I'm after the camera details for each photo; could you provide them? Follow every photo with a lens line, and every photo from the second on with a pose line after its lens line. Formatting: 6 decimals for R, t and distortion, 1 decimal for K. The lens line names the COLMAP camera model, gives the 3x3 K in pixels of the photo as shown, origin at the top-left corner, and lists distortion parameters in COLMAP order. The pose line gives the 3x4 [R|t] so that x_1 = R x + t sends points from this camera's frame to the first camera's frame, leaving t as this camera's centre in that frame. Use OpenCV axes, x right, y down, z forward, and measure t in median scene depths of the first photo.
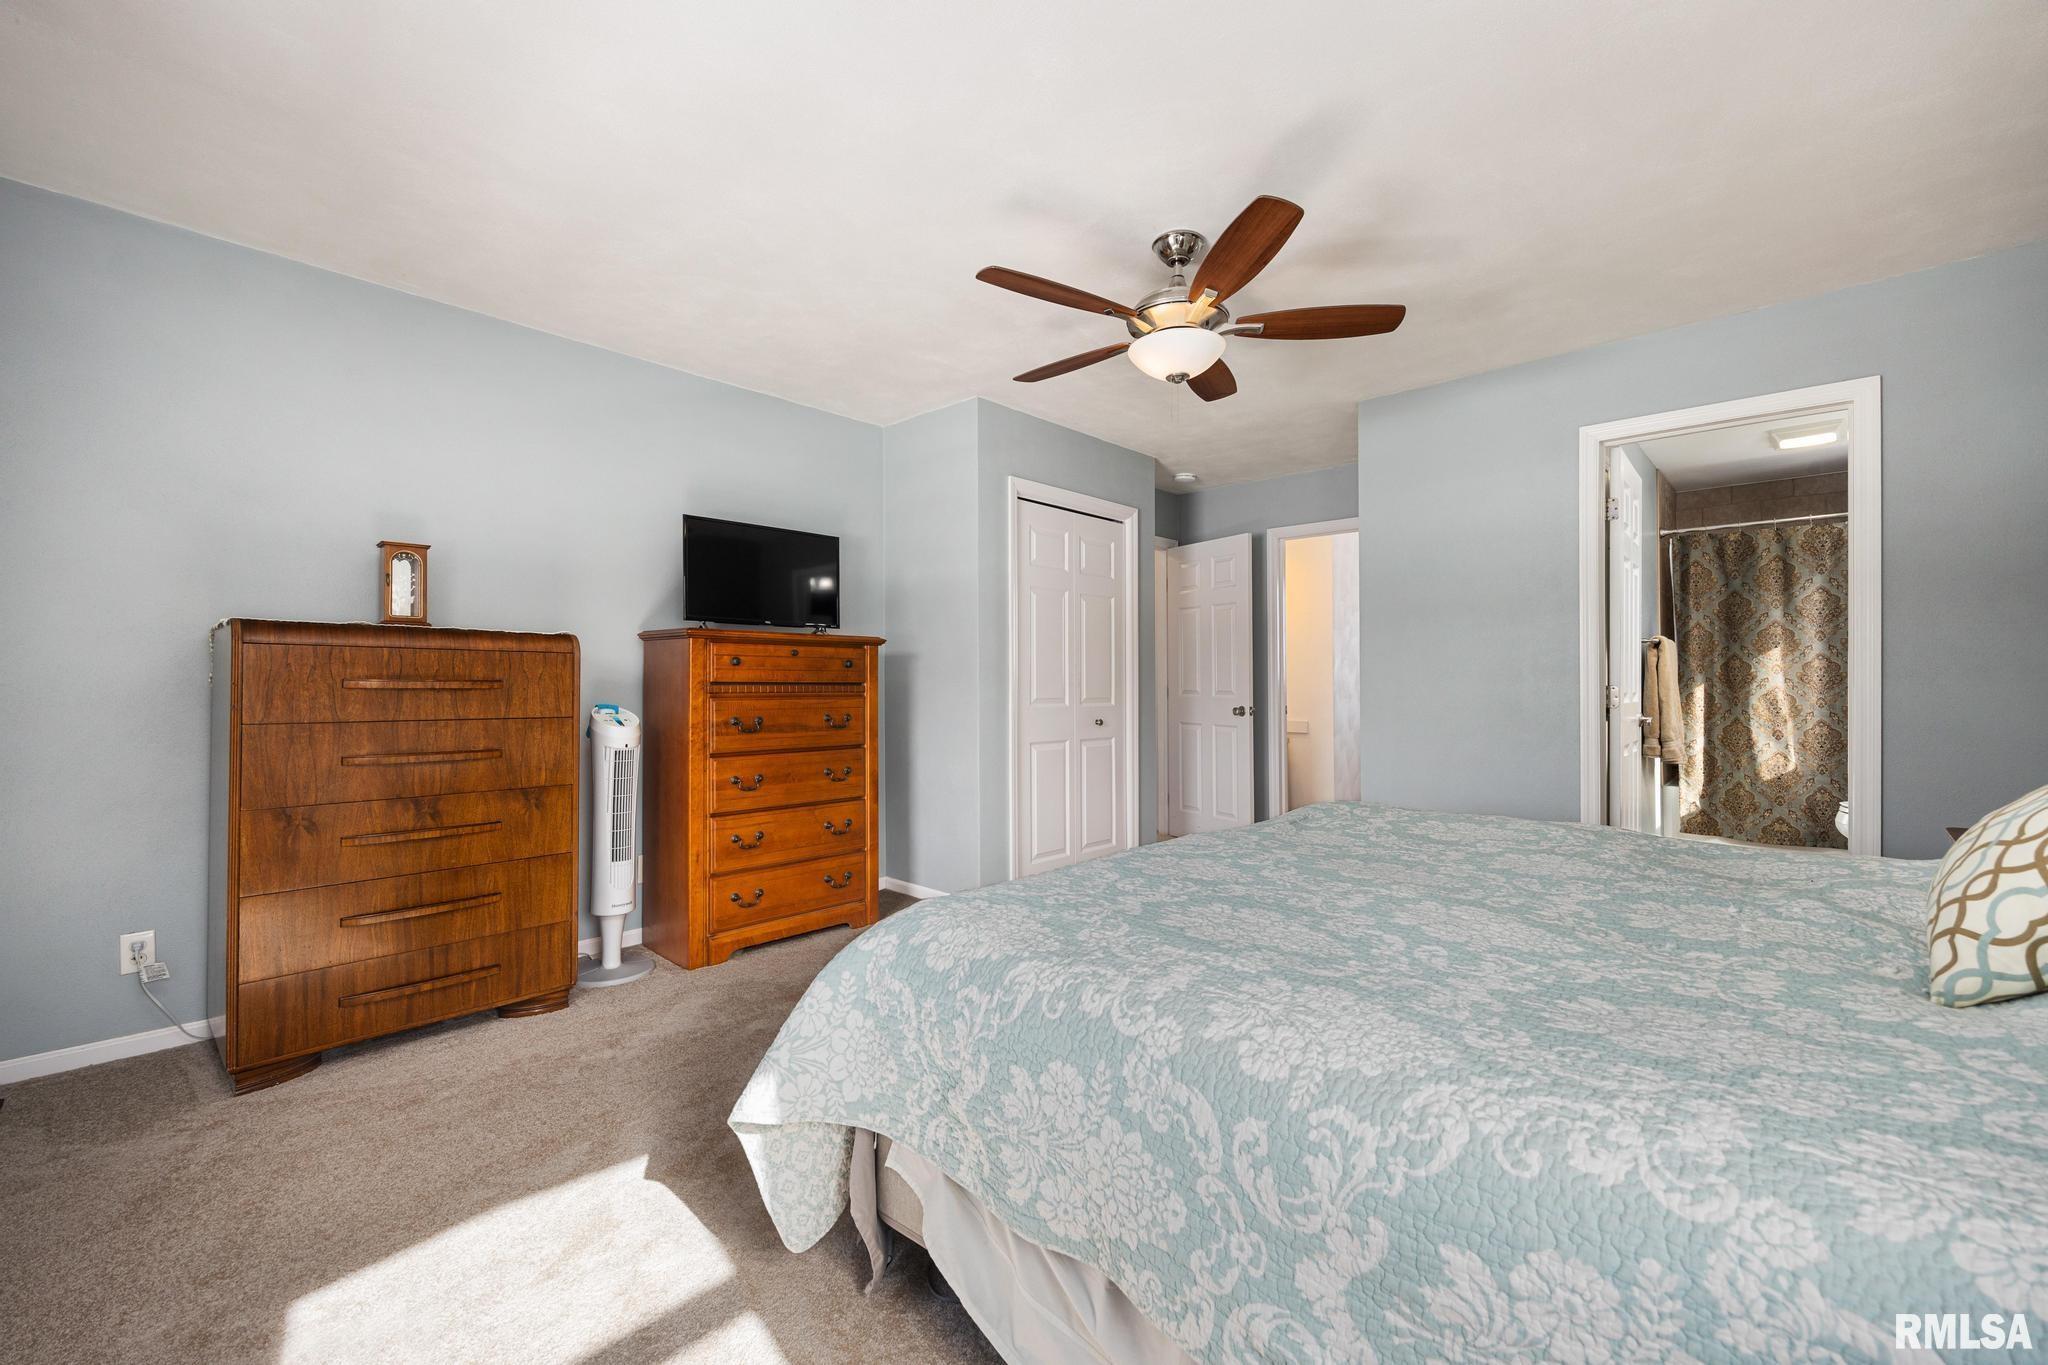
lens RADIAL K [[791.1, 0, 1042.2], [0, 791.1, 673.2], [0, 0, 1]] dist [0.007230, -0.000169]
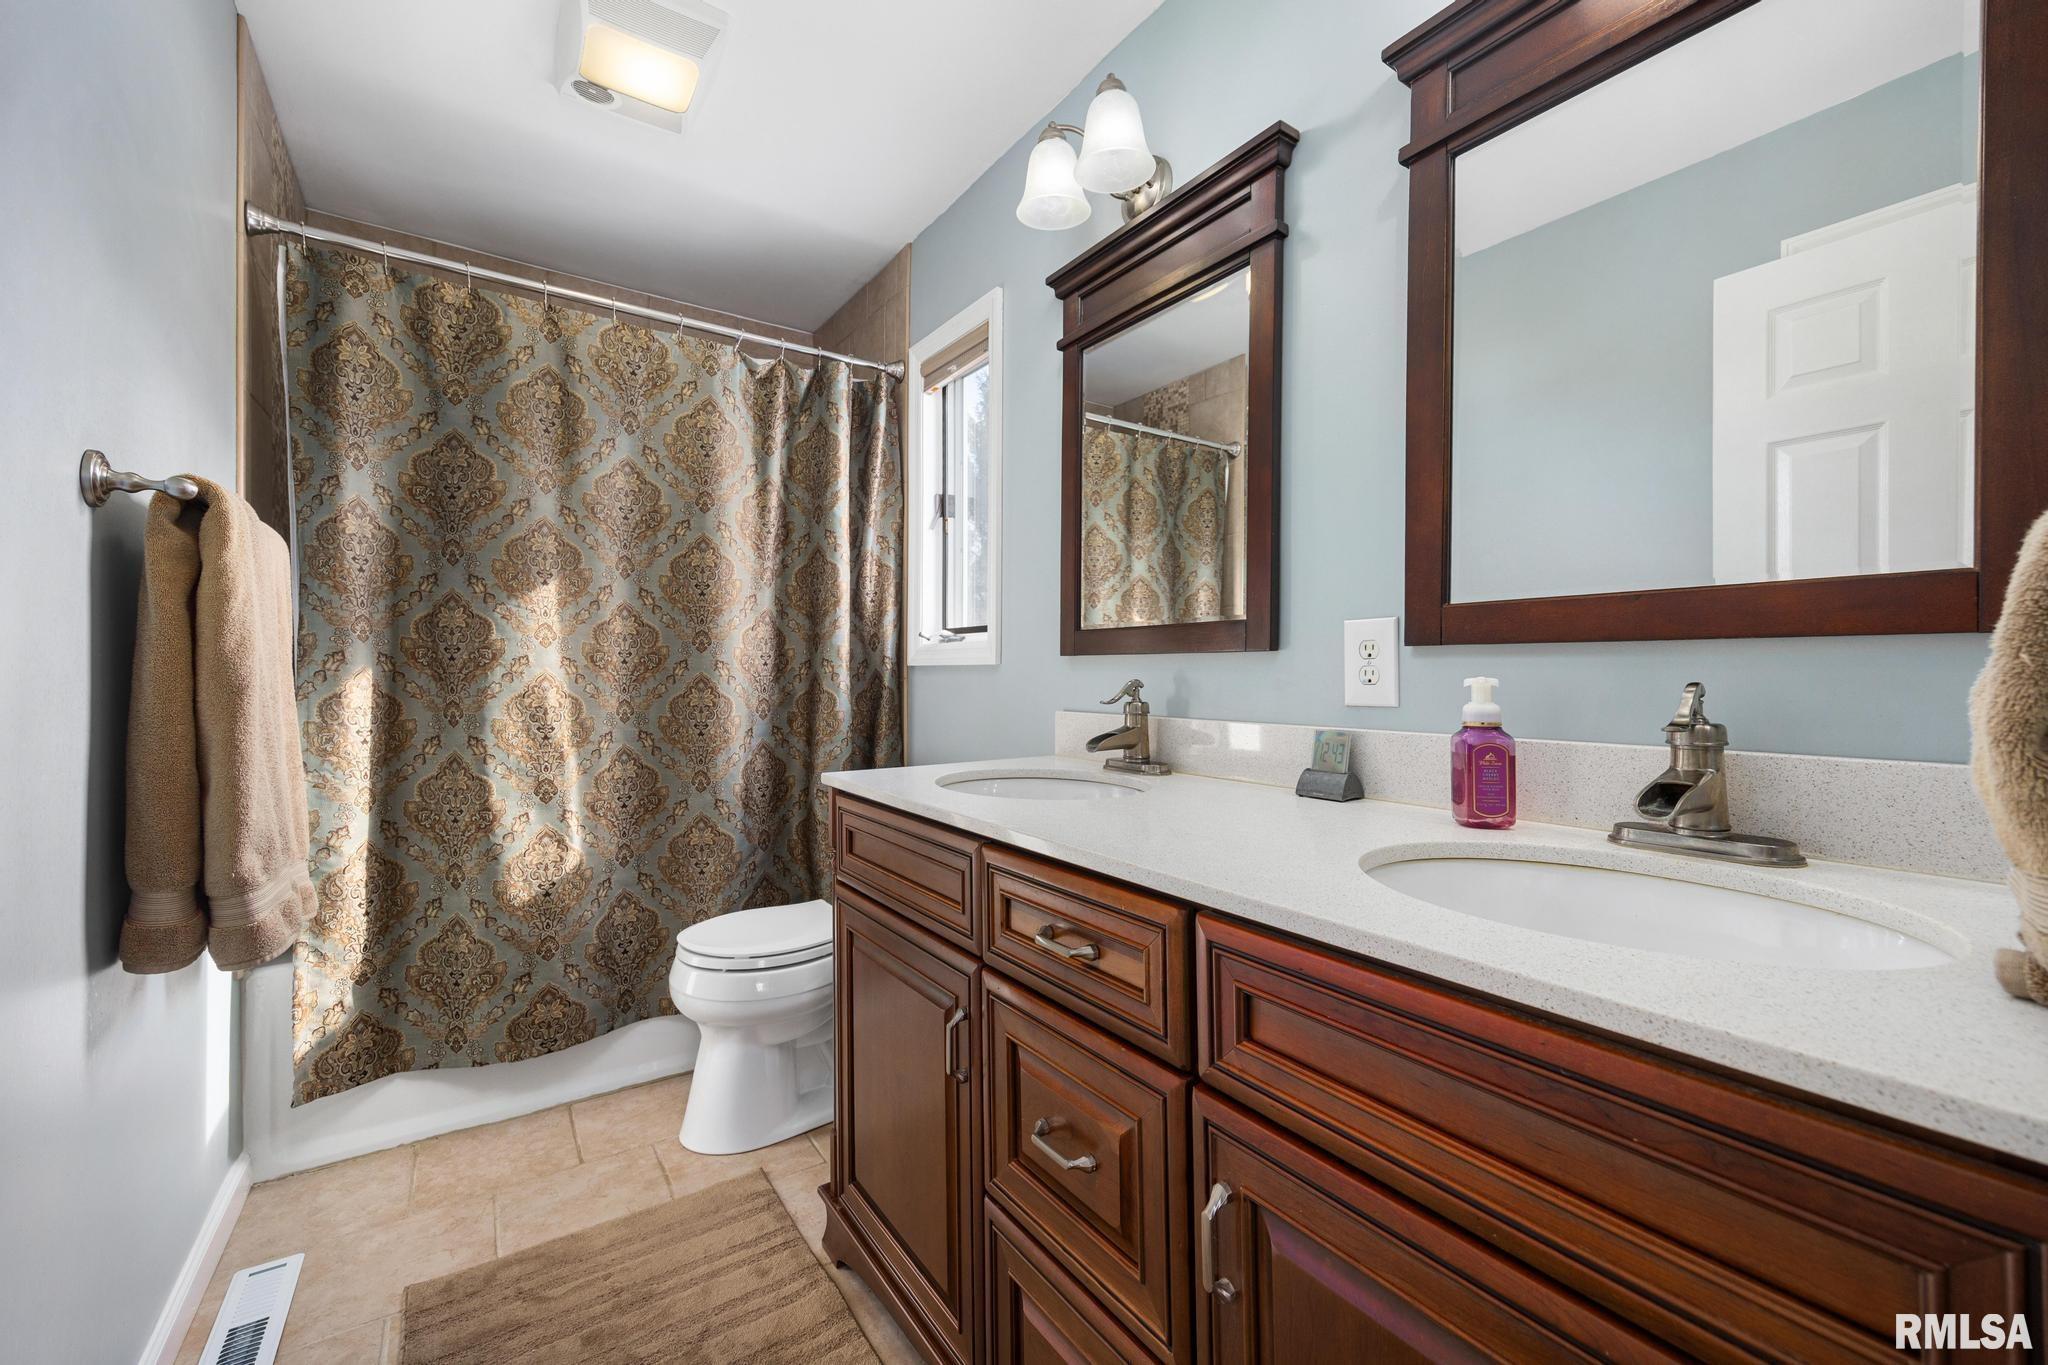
lens RADIAL K [[791.1, 0, 1042.2], [0, 791.1, 673.2], [0, 0, 1]] dist [0.007230, -0.000169]
pose [[0.169234, 0.001491, 0.985575, 0.549406], [-0.018762, 0.999823, 0.001709, 0.009444], [-0.985397, -0.018781, 0.169232, 0.664964]]
